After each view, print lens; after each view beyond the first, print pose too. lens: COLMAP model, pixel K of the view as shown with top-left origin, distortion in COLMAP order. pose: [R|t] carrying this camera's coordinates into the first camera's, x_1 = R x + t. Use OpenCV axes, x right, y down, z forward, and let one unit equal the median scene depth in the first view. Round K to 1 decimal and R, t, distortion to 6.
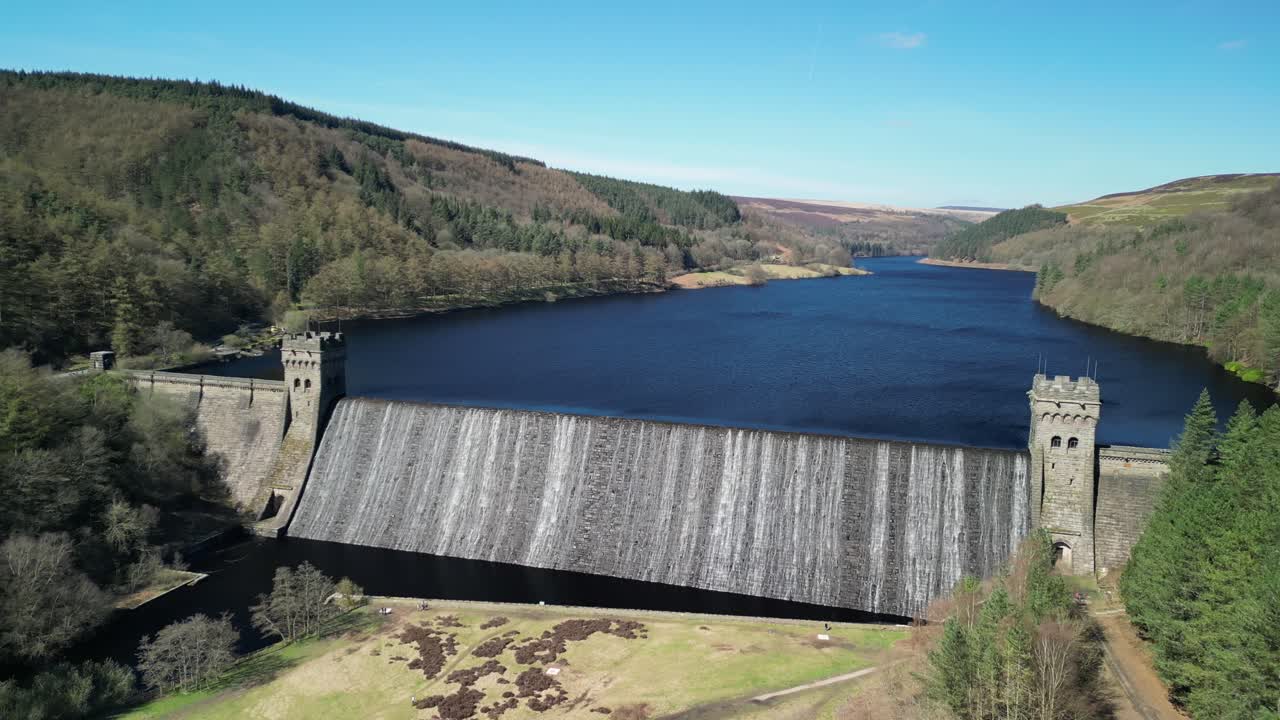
lens RADIAL K [[920.6, 0, 632.9], [0, 920.6, 361.3], [0, 0, 1]] dist [0.089422, -0.091431]
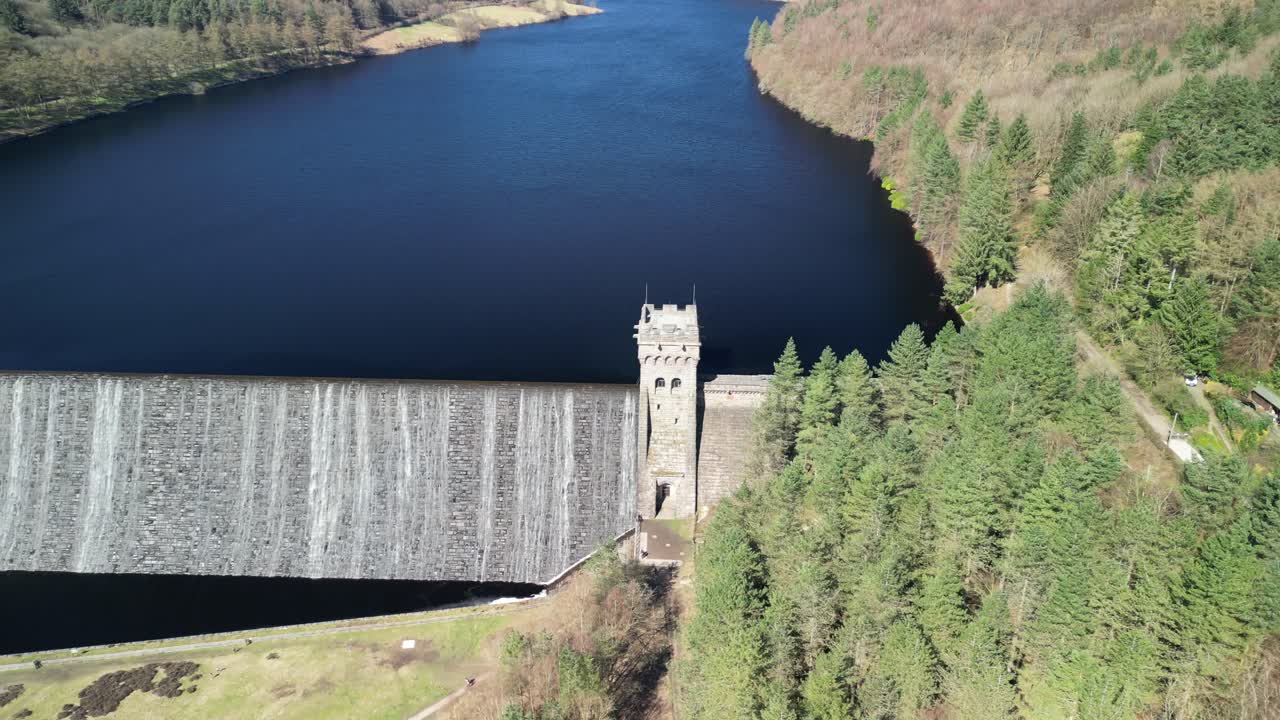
lens RADIAL K [[920.6, 0, 632.9], [0, 920.6, 361.3], [0, 0, 1]] dist [0.089422, -0.091431]
pose [[0.968157, -0.115061, 0.222335, 0.211956], [0.044828, 0.953444, 0.298219, -0.200423], [-0.246298, -0.278756, 0.928242, 0.147137]]
